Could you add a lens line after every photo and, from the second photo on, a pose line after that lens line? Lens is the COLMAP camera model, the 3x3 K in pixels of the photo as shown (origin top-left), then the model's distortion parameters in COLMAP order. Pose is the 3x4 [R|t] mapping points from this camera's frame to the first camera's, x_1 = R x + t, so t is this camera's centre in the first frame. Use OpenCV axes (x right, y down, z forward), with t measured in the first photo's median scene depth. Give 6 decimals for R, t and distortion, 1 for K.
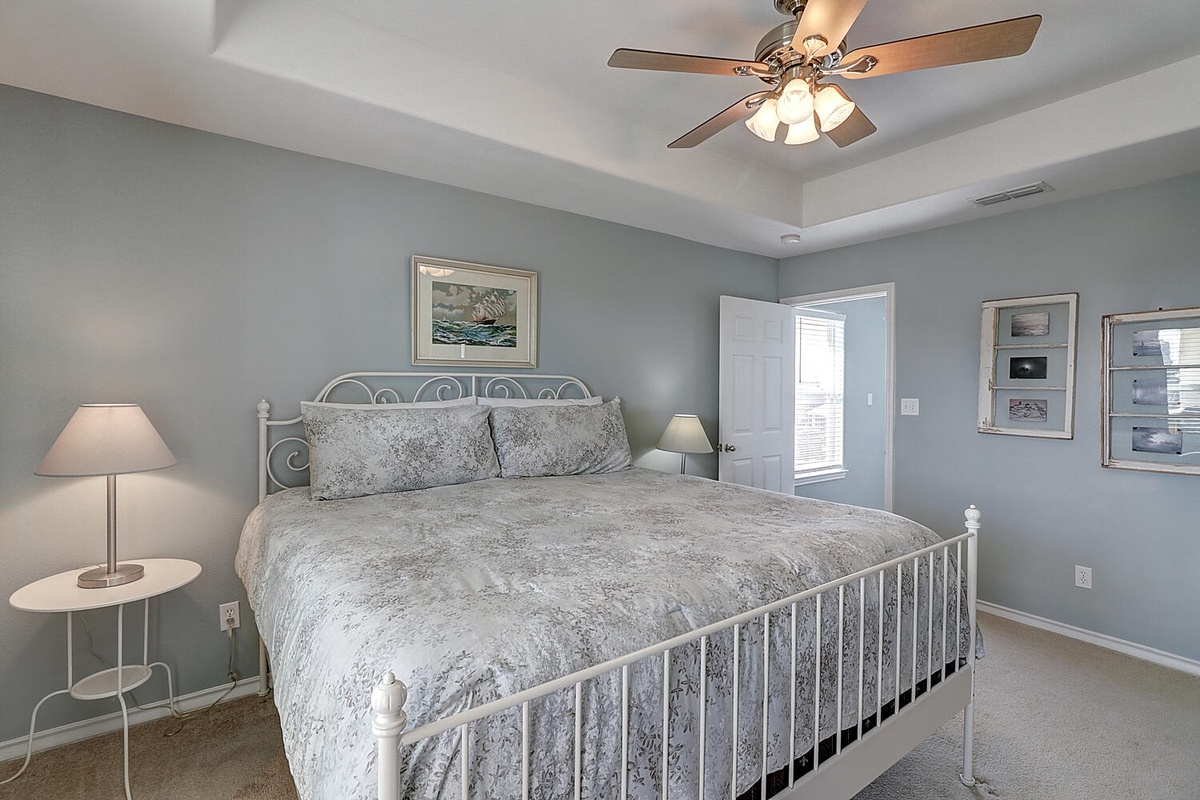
lens RADIAL K [[553.1, 0, 602.6], [0, 553.1, 397.5], [0, 0, 1]] dist [0.000101, -0.000202]
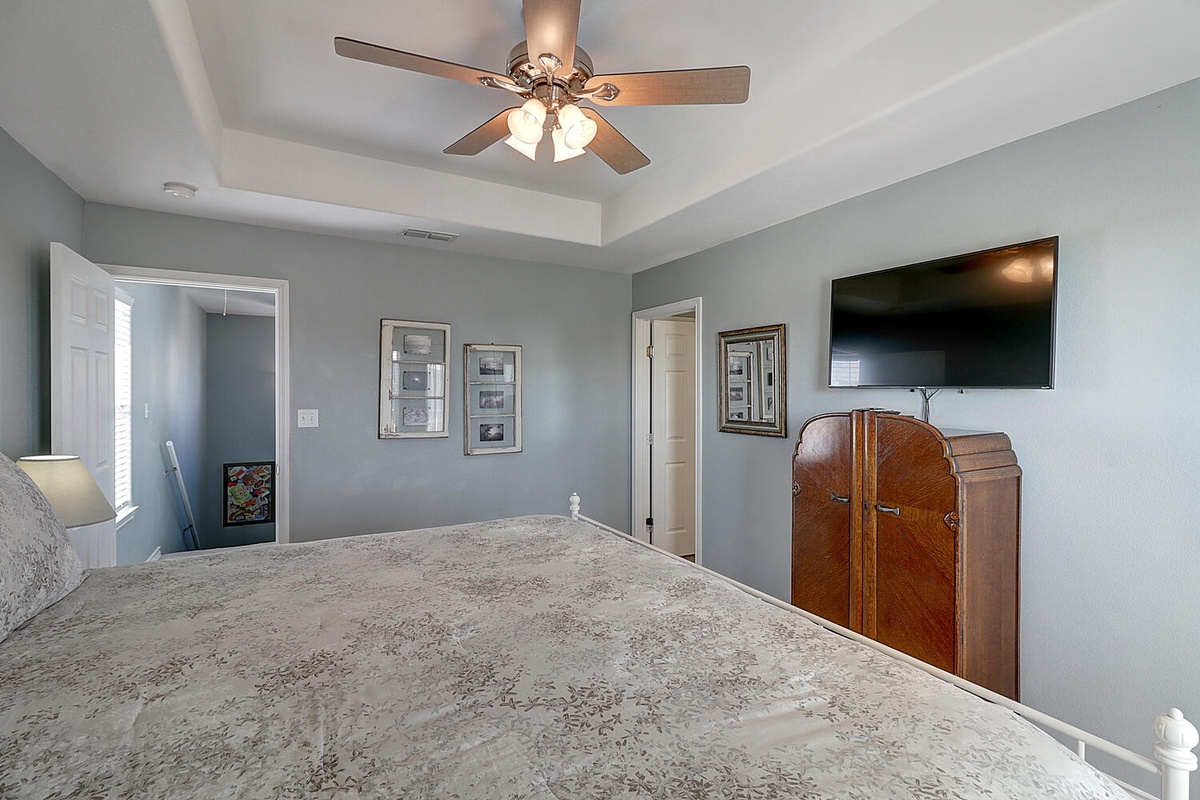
lens RADIAL K [[553.1, 0, 603.4], [0, 553.1, 394.3], [0, 0, 1]] dist [0.000101, -0.000202]
pose [[0.110930, -0.011365, 0.993763, -0.718683], [0.014916, 0.999841, 0.009769, -0.057892], [-0.993716, 0.013739, 0.111082, 0.910787]]
